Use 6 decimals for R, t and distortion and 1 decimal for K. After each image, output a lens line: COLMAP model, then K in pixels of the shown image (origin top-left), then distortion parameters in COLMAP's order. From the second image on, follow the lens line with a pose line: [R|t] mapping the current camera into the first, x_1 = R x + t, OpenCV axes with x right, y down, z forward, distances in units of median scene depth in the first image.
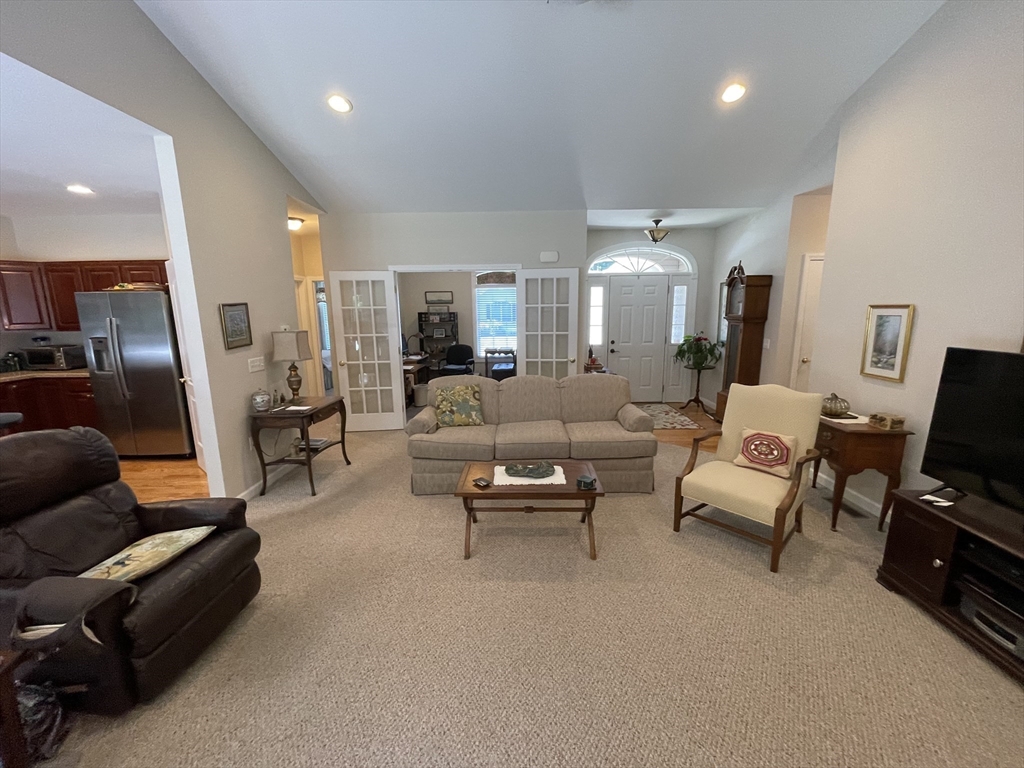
lens RADIAL K [[413.2, 0, 514.2], [0, 413.2, 385.8], [0, 0, 1]] dist [-0.001523, -0.000220]
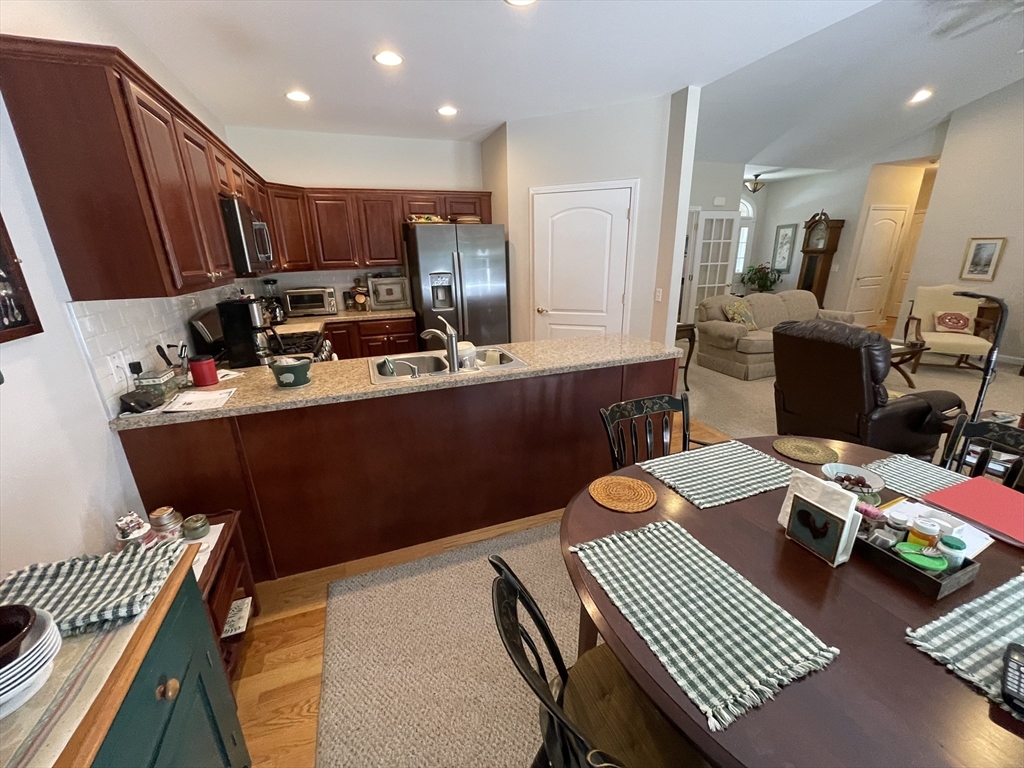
lens RADIAL K [[413.2, 0, 510.5], [0, 413.2, 383.7], [0, 0, 1]] dist [-0.001523, -0.000220]
pose [[0.930478, -0.119135, 0.346436, -1.039992], [0.076965, 0.988112, 0.133083, 0.021204], [-0.358173, -0.097168, 0.928585, 0.005351]]
